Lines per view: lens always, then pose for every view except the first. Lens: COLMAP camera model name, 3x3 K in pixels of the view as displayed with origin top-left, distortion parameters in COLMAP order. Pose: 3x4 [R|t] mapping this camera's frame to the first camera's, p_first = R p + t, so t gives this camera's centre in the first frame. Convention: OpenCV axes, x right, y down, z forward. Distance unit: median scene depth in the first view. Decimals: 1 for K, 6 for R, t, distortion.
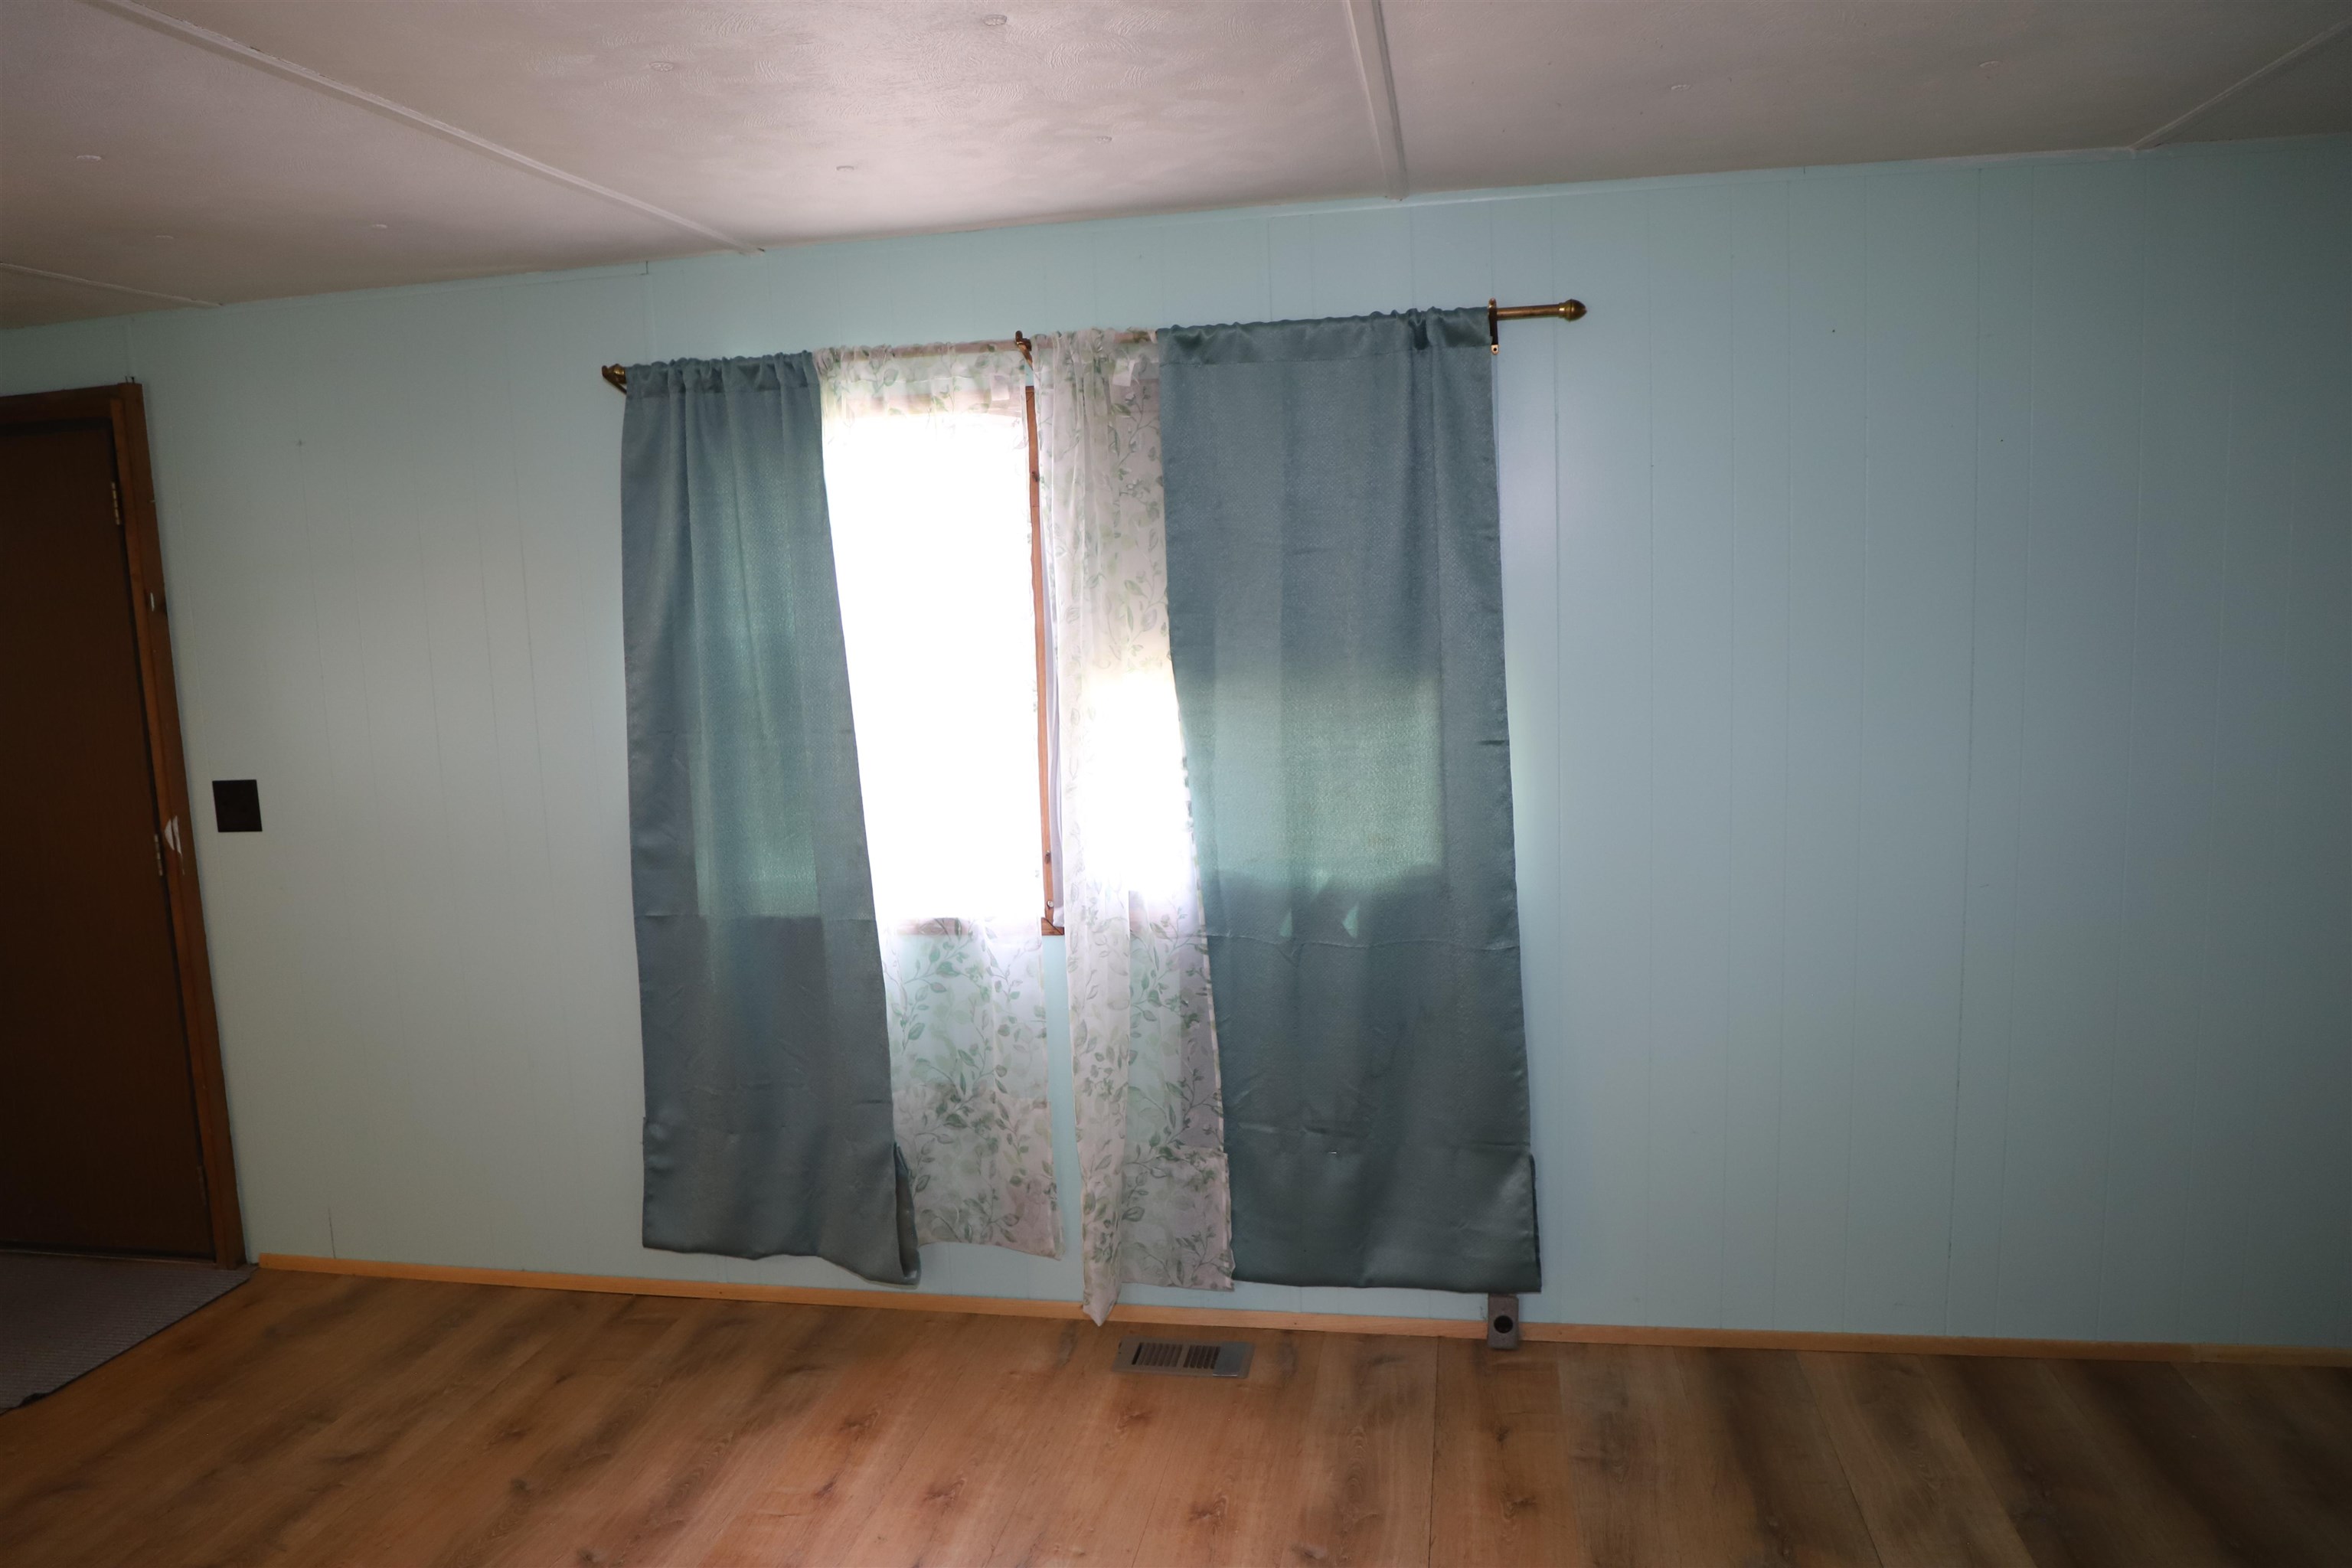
lens RADIAL K [[1585.5, 0, 1172.5], [0, 1585.5, 767.2], [0, 0, 1]] dist [-0.077801, 0.037726]
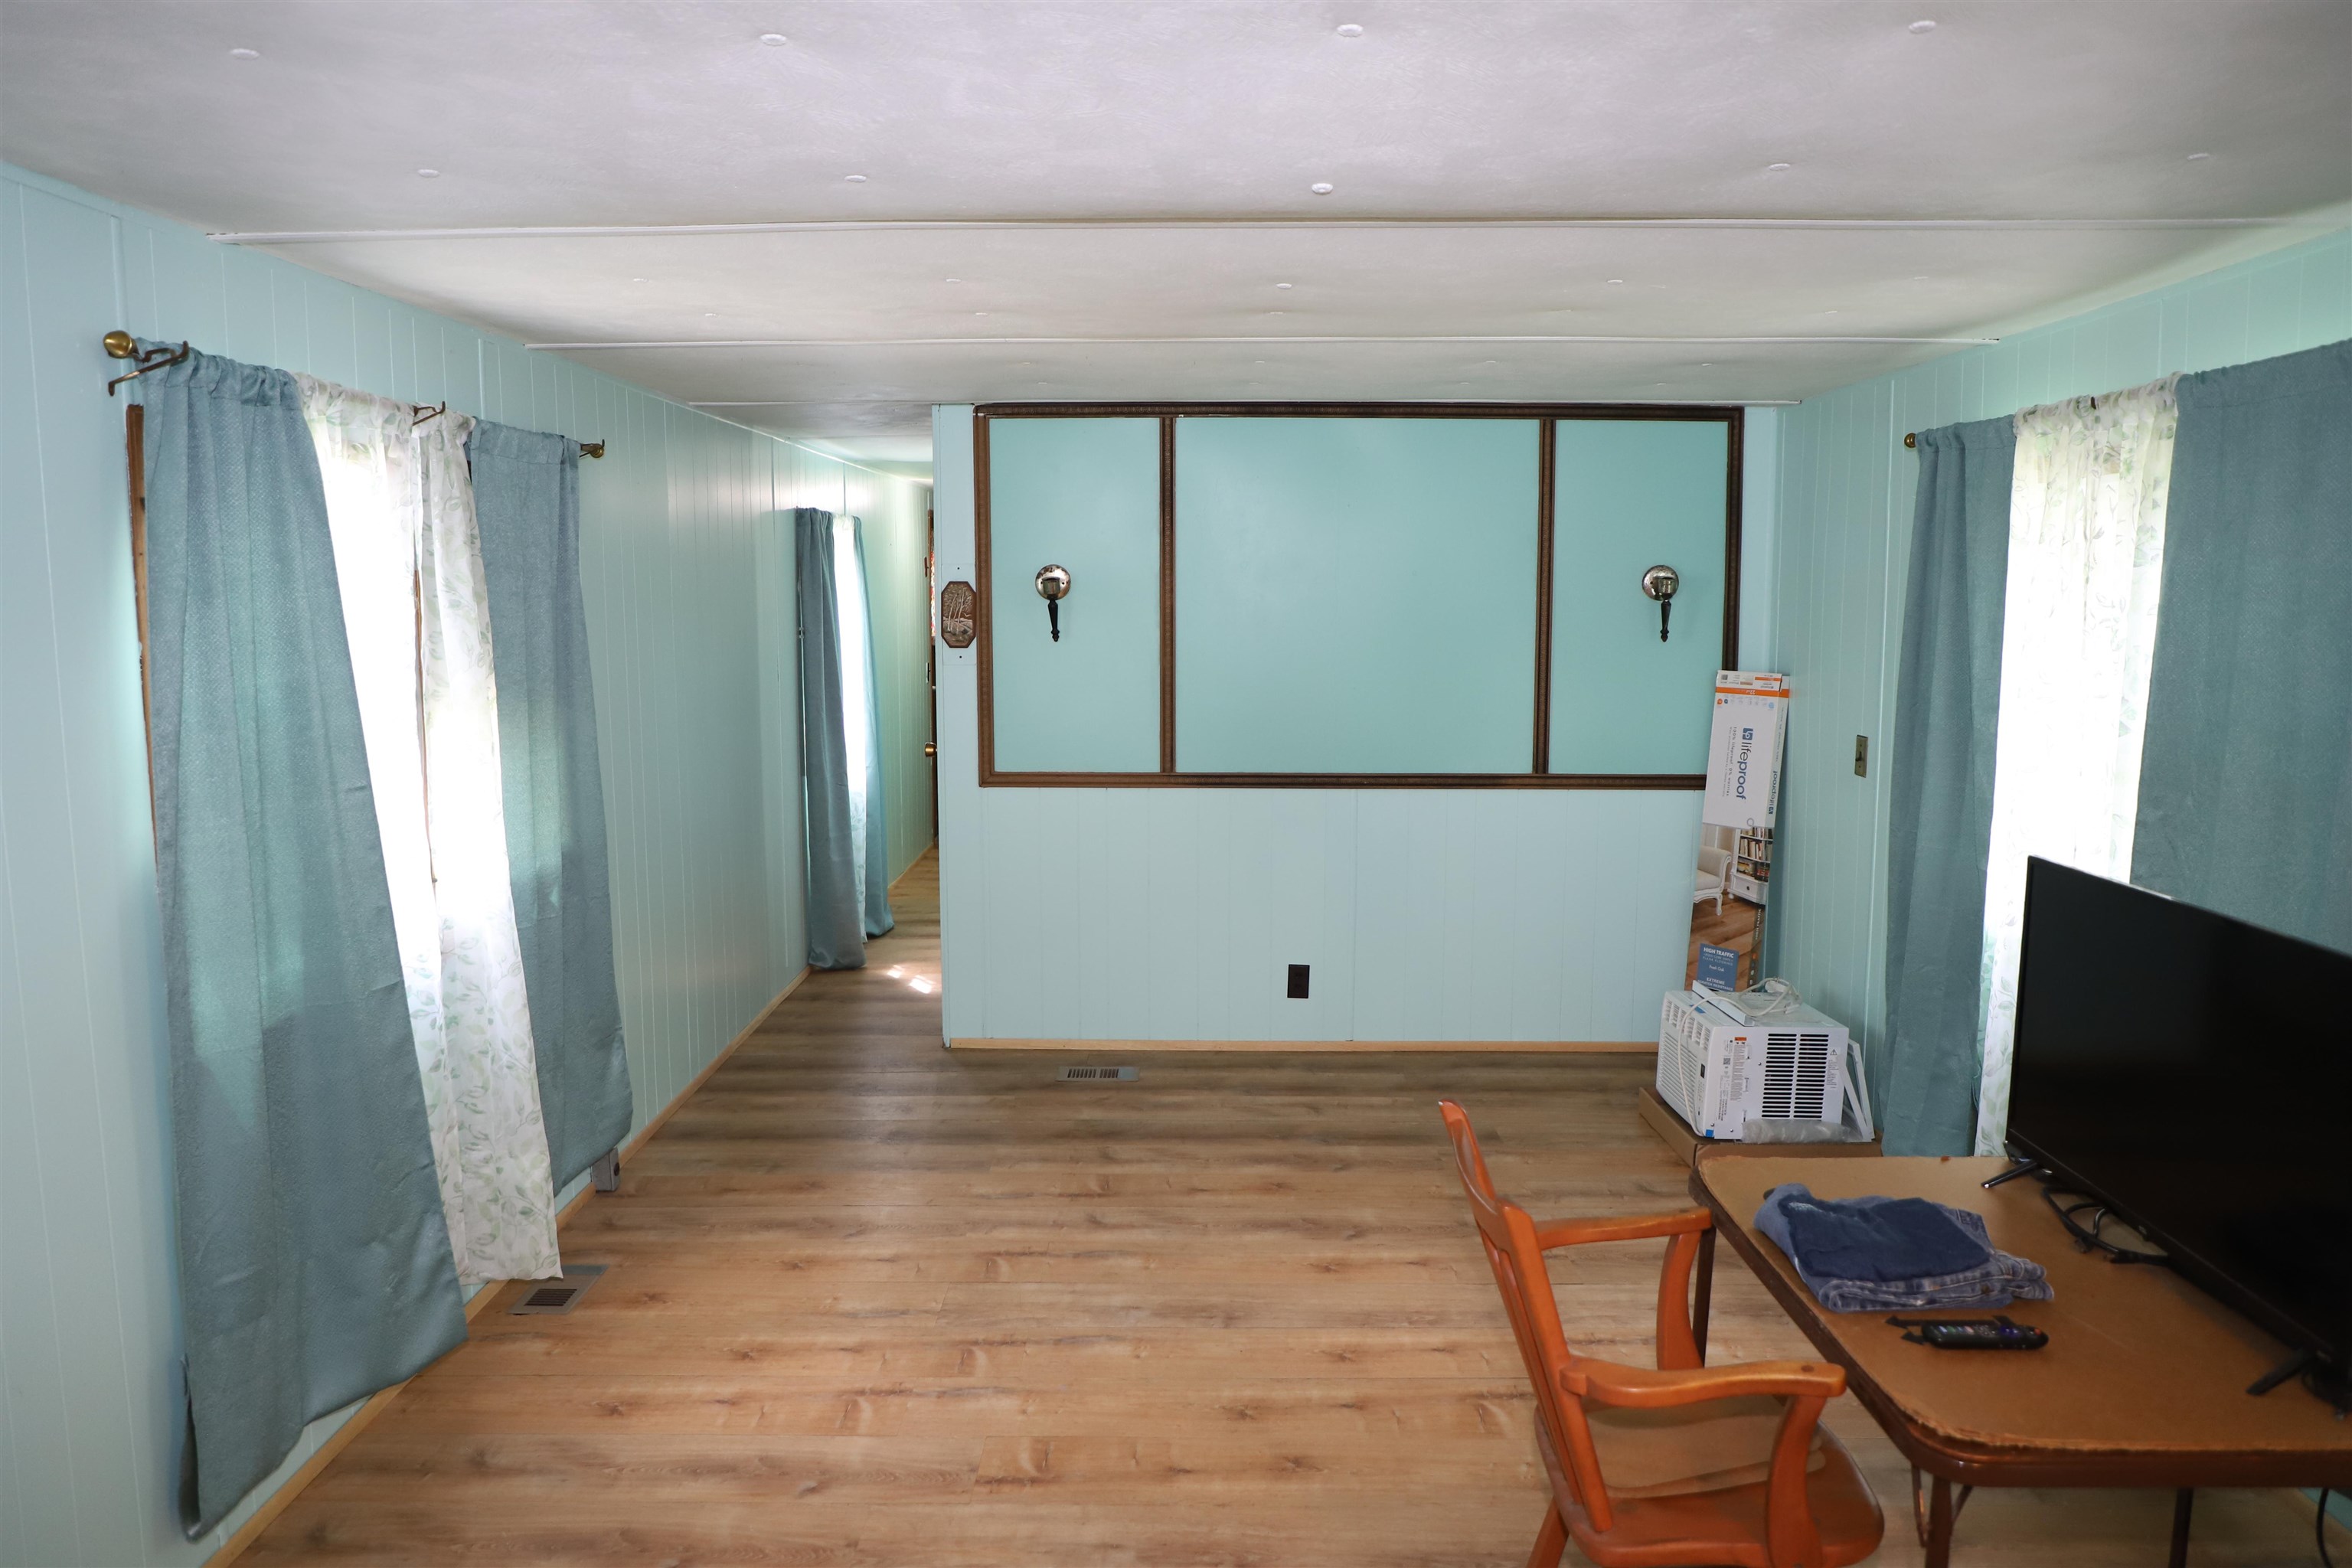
lens RADIAL K [[1585.5, 0, 1177.9], [0, 1585.5, 781.9], [0, 0, 1]] dist [-0.077801, 0.037726]
pose [[-0.160931, -0.088411, 0.982998, -1.269266], [0.132632, 0.985008, 0.110306, -0.069747], [-0.978013, 0.148129, -0.146793, 0.710493]]
